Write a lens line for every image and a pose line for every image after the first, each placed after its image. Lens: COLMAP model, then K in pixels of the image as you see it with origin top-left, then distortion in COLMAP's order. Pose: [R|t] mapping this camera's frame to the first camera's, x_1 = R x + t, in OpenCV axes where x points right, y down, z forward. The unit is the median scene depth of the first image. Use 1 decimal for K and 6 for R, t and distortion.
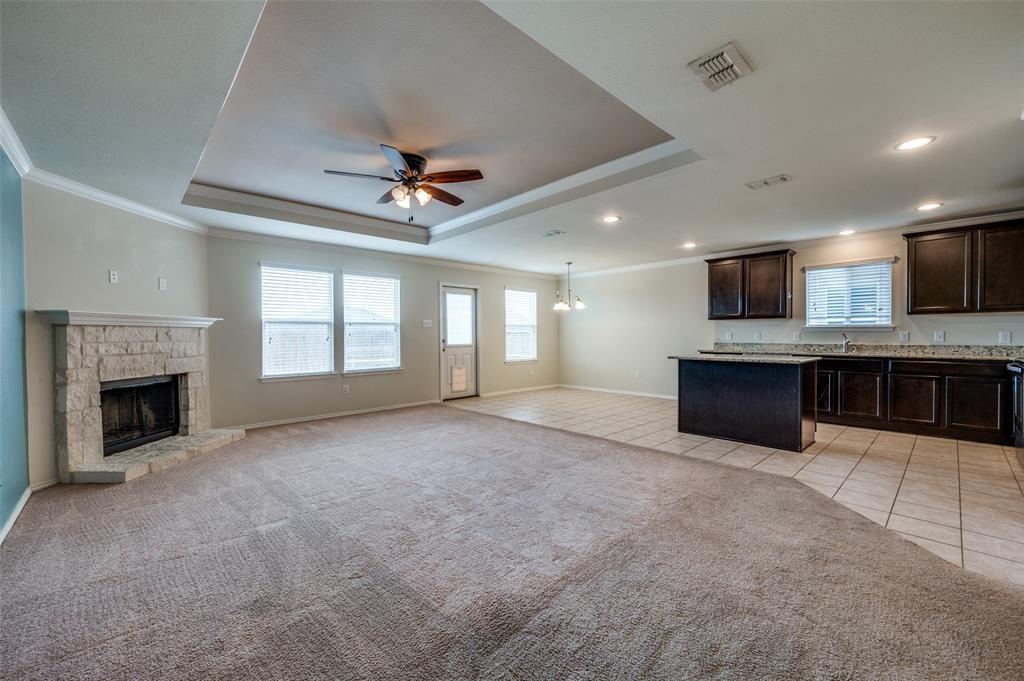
lens RADIAL K [[404.1, 0, 519.1], [0, 404.1, 342.5], [0, 0, 1]] dist [-0.000976, -0.001214]
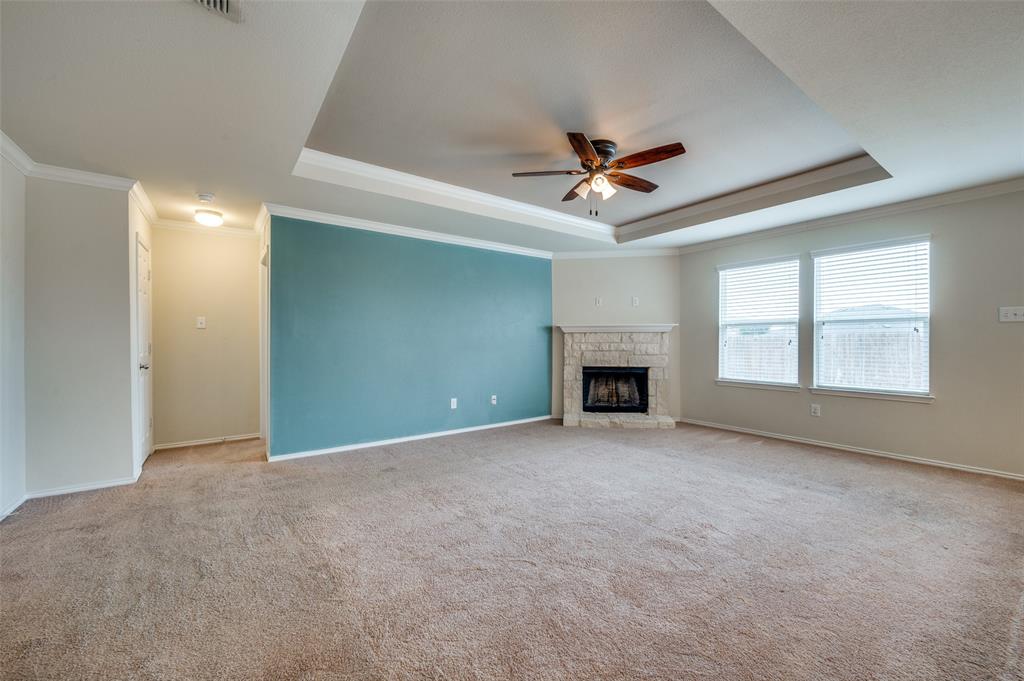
lens RADIAL K [[404.1, 0, 512.0], [0, 404.1, 342.1], [0, 0, 1]] dist [-0.000976, -0.001214]
pose [[-0.127460, 0.012407, -0.991766, 0.445173], [-0.014119, 0.999798, 0.014322, -0.015466], [0.991743, 0.015828, -0.127259, 0.630469]]
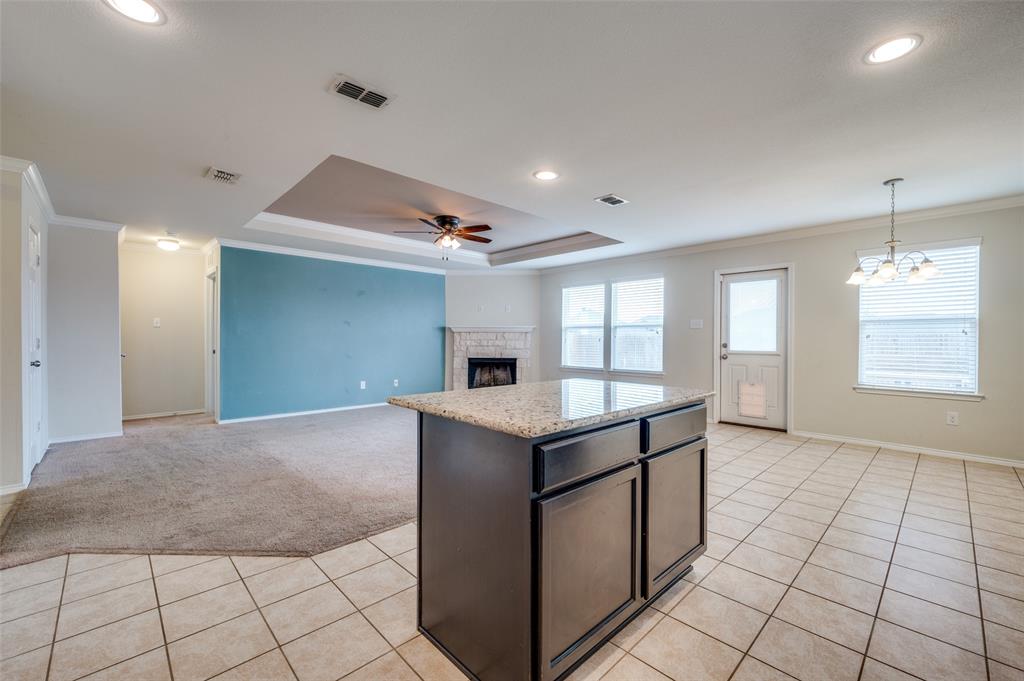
lens RADIAL K [[423.9, 0, 512.1], [0, 423.9, 340.2], [0, 0, 1]] dist [0.002647, 0.000372]
pose [[0.012217, 0.013375, -0.999836, 0.861034], [-0.020604, 0.999702, 0.013122, -0.022715], [0.999713, 0.020440, 0.012489, 0.827699]]
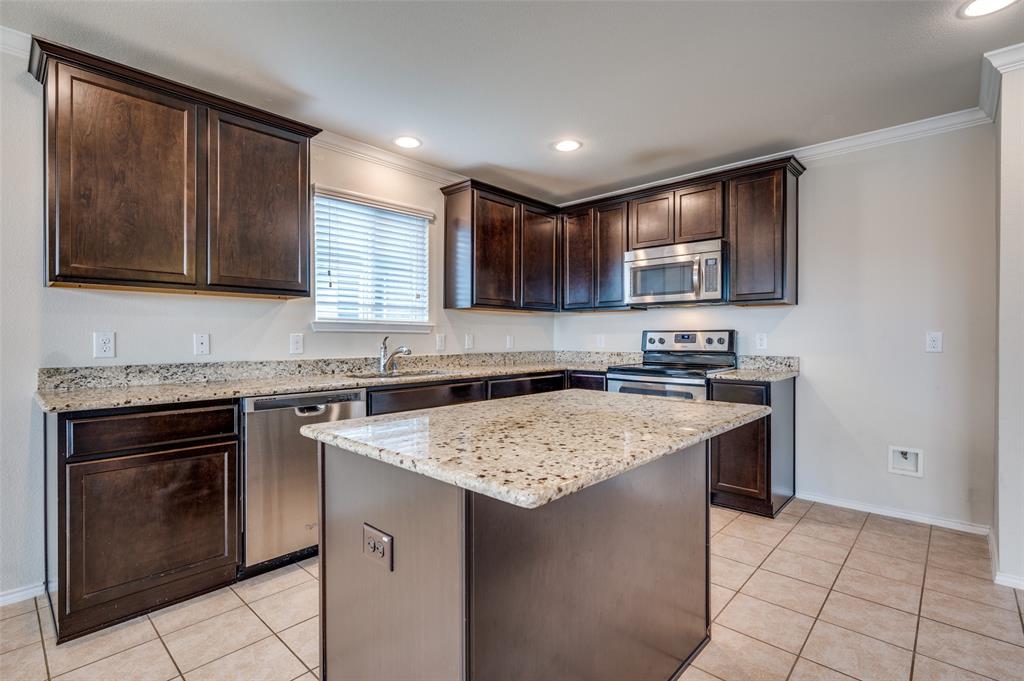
lens RADIAL K [[479.8, 0, 508.5], [0, 479.8, 336.5], [0, 0, 1]] dist [-0.002078, -0.000248]
pose [[-0.068752, 0.004869, 0.997622, 0.190915], [0.019330, 0.999807, -0.003548, -0.018124], [-0.997447, 0.019040, -0.068833, 0.934312]]
